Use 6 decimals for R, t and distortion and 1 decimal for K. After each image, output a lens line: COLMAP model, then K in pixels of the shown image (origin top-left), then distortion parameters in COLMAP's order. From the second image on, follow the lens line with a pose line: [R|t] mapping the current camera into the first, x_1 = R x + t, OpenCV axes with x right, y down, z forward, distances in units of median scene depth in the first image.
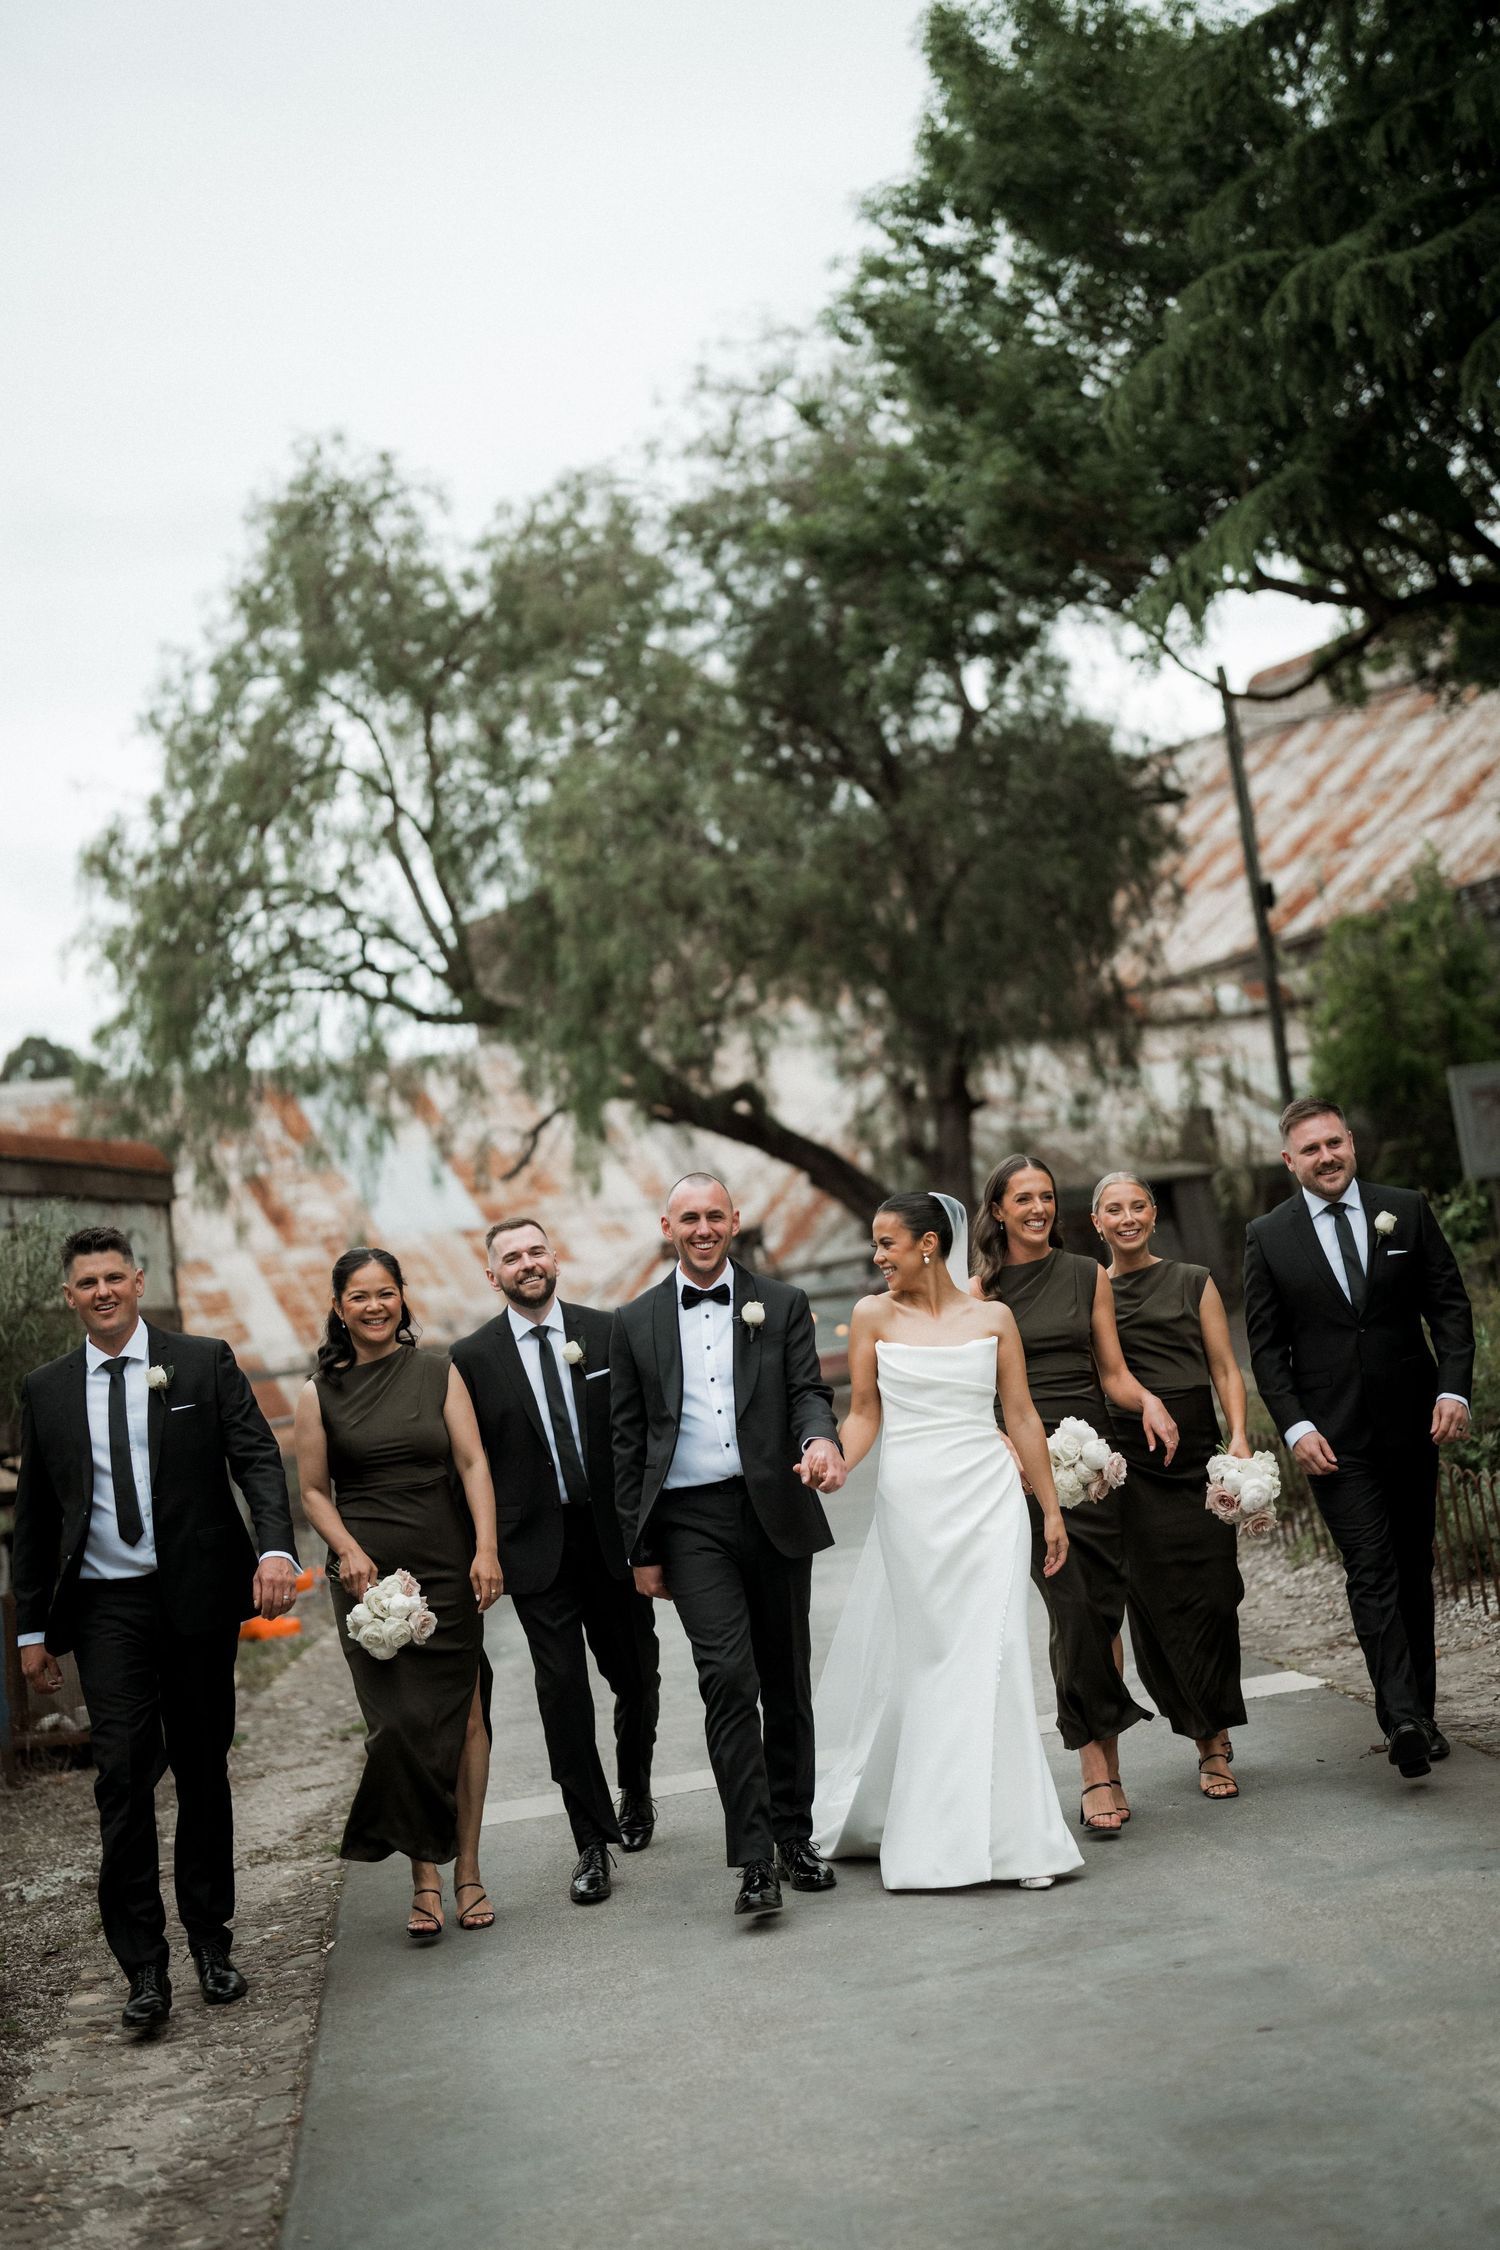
lens RADIAL K [[3009.3, 0, 741.0], [0, 3009.3, 1219.9], [0, 0, 1]] dist [0.006937, 0.097149]
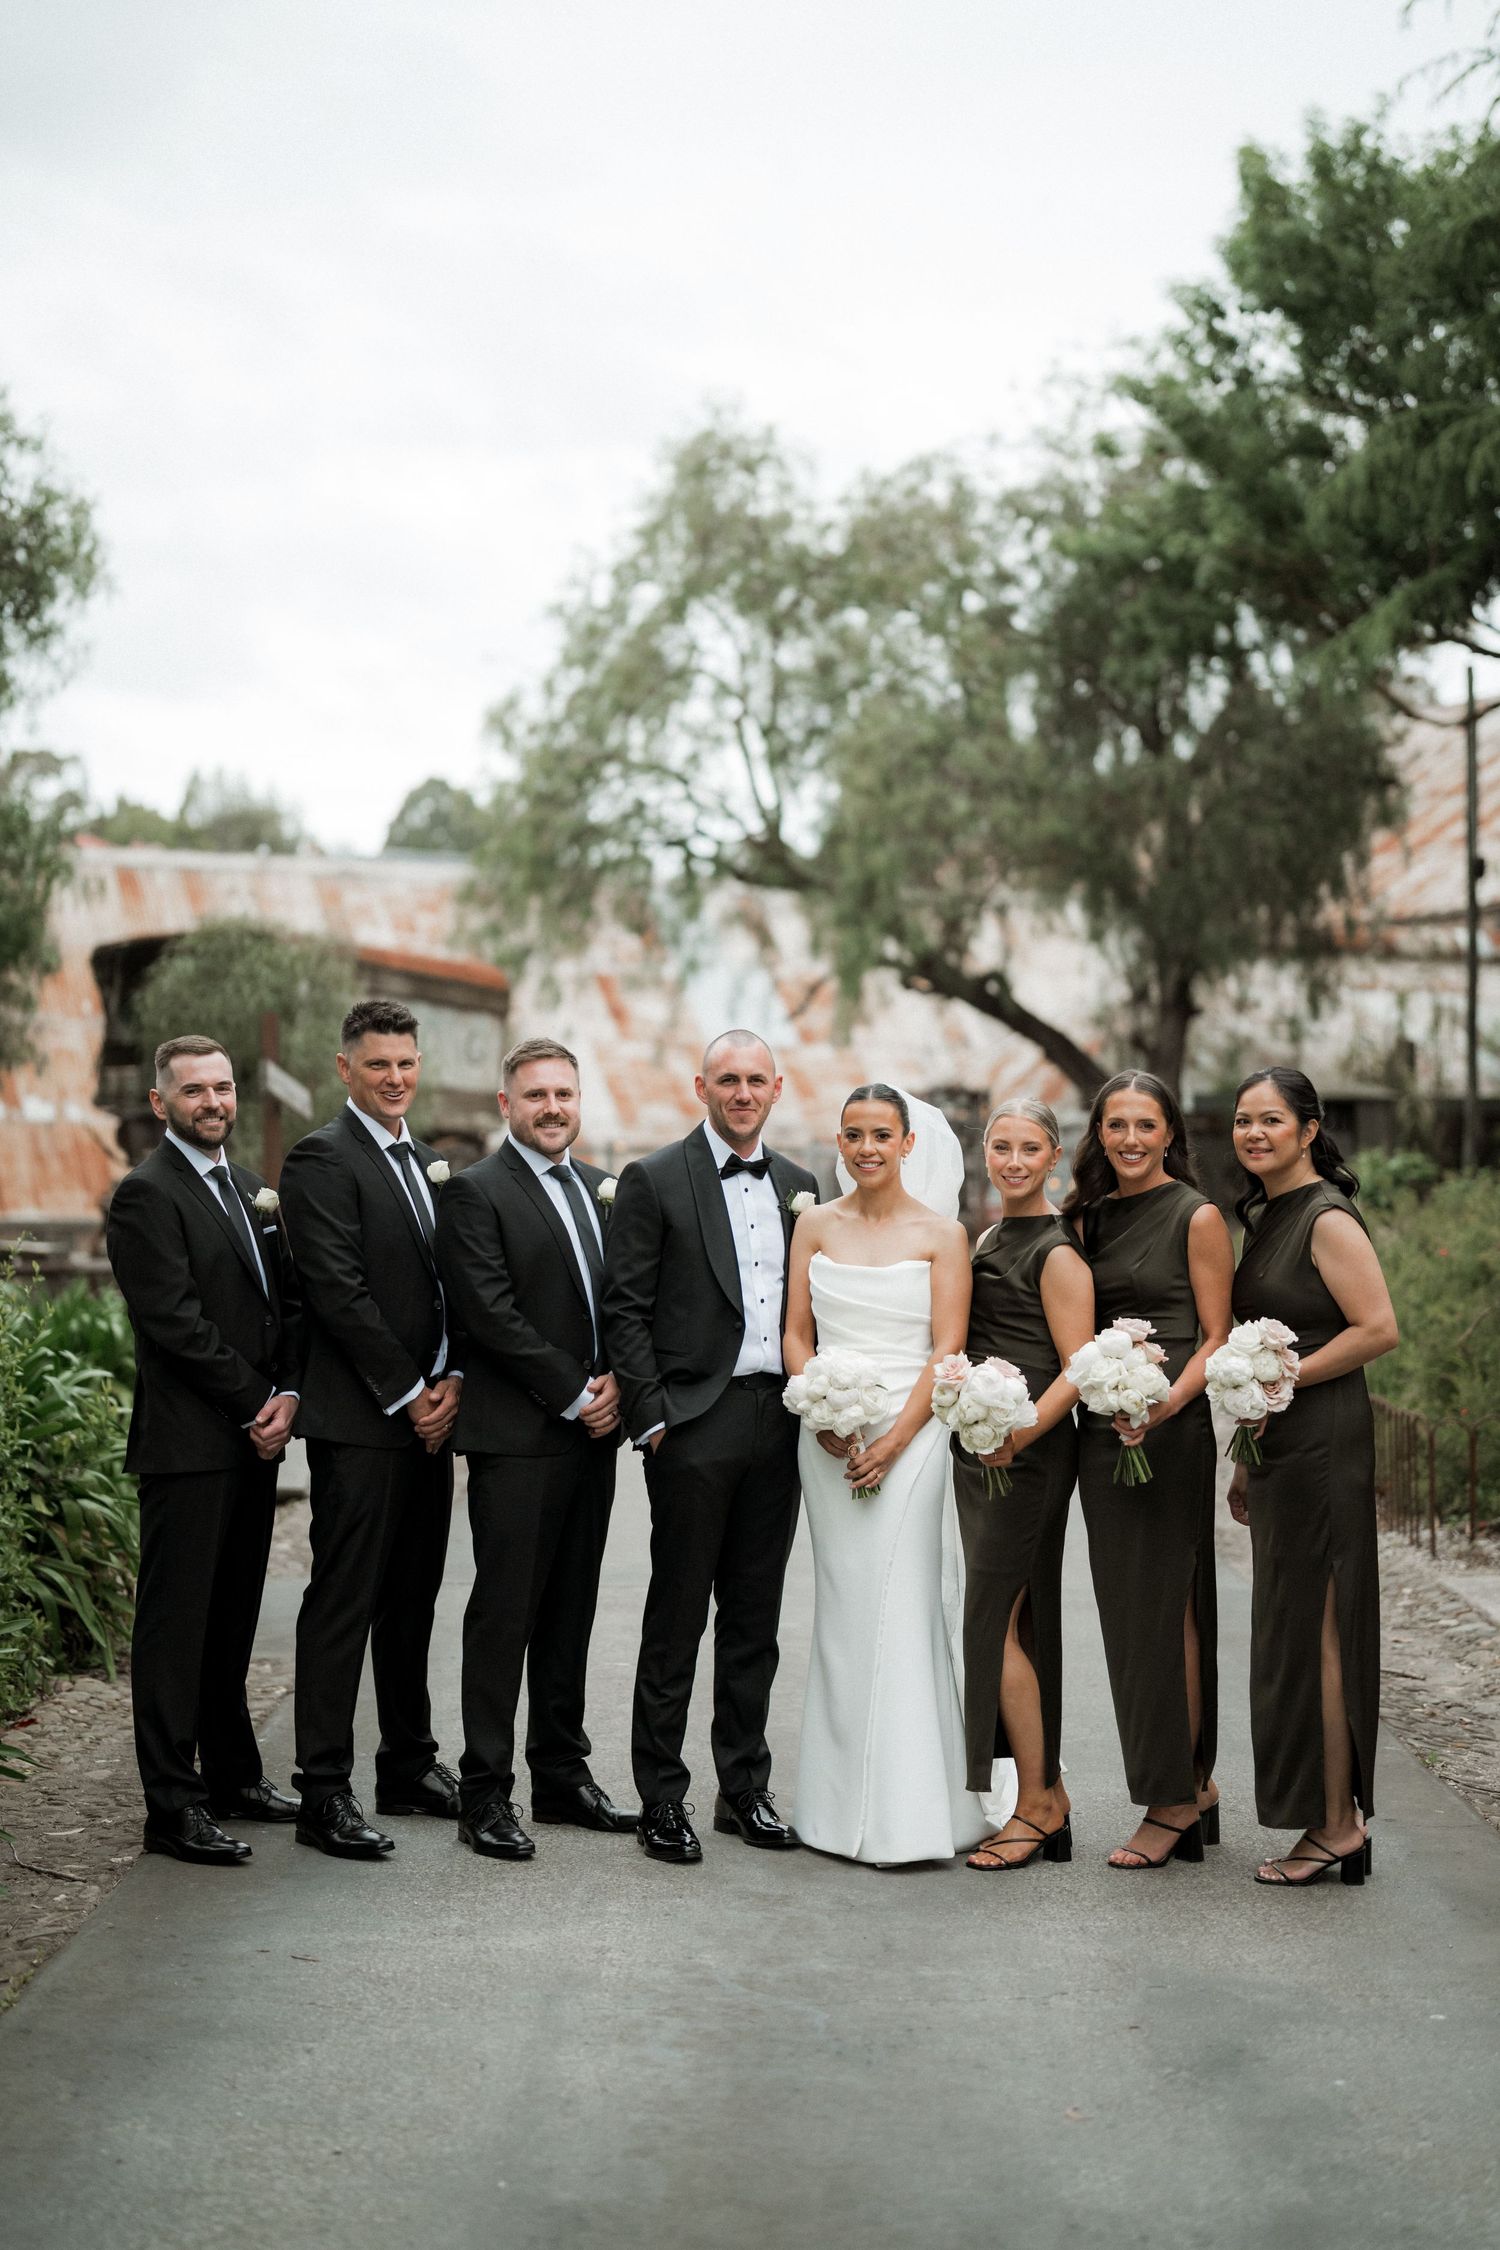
lens RADIAL K [[3237.3, 0, 750.0], [0, 3237.3, 1125.0], [0, 0, 1]] dist [-0.005363, -0.014759]
pose [[0.981820, 0.149088, -0.117487, 0.069821], [-0.145322, 0.988574, 0.040038, -0.022231], [0.122114, -0.022236, 0.992267, -0.313974]]
